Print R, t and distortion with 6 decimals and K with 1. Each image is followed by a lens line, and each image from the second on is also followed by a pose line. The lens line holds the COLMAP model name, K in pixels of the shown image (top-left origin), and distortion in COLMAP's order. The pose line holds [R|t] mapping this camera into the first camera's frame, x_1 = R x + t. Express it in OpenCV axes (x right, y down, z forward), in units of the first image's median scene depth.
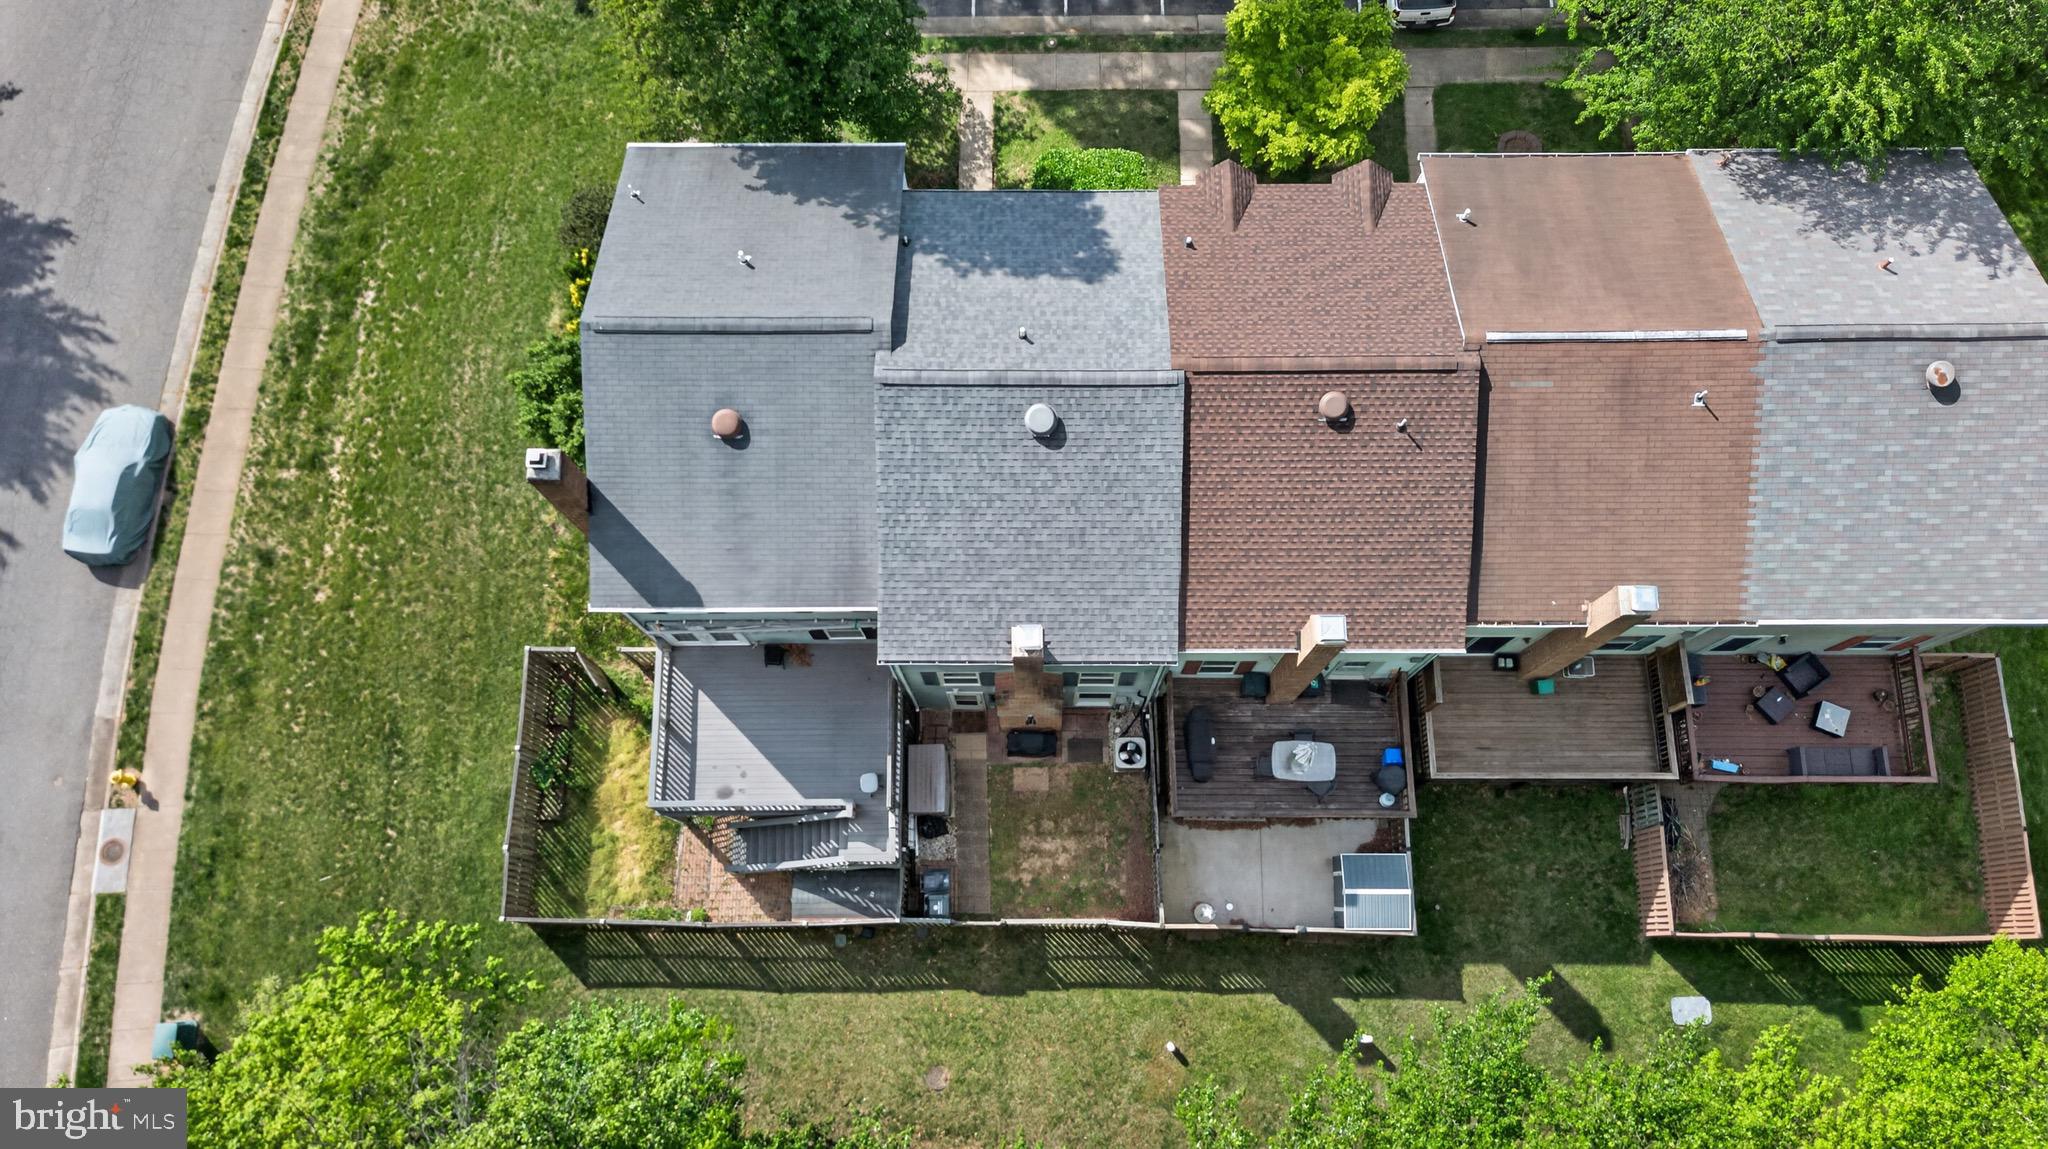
lens RADIAL K [[1421.9, 0, 1025.4], [0, 1421.9, 562.6], [0, 0, 1]] dist [0.094366, -0.000903]
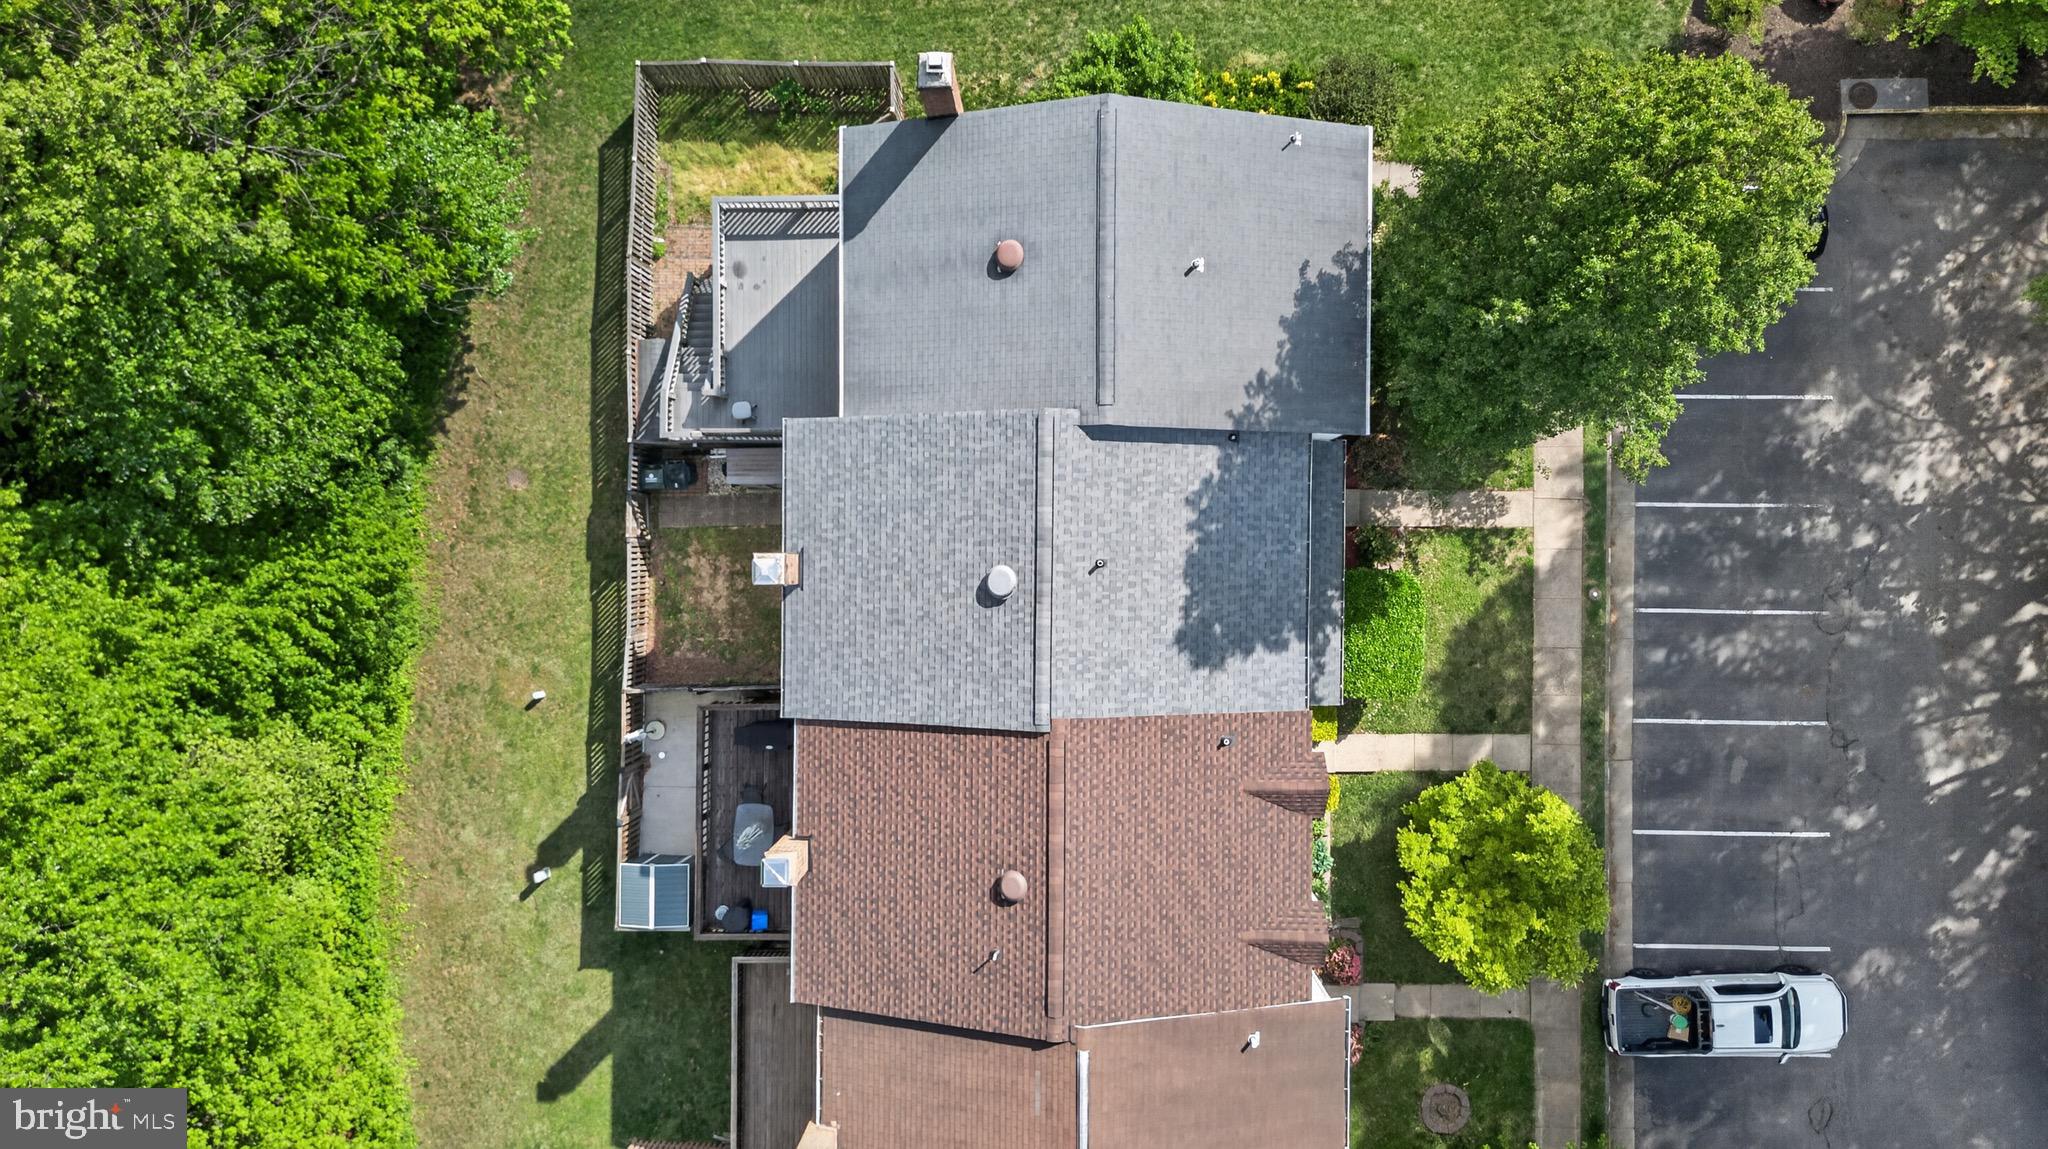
lens RADIAL K [[1421.9, 0, 1025.4], [0, 1421.9, 562.6], [0, 0, 1]] dist [0.094366, -0.000903]
pose [[-0.002800, 0.999960, 0.008458, -0.008607], [-0.961279, -0.005022, 0.275532, -0.310966], [0.275564, -0.007359, 0.961255, 0.063628]]
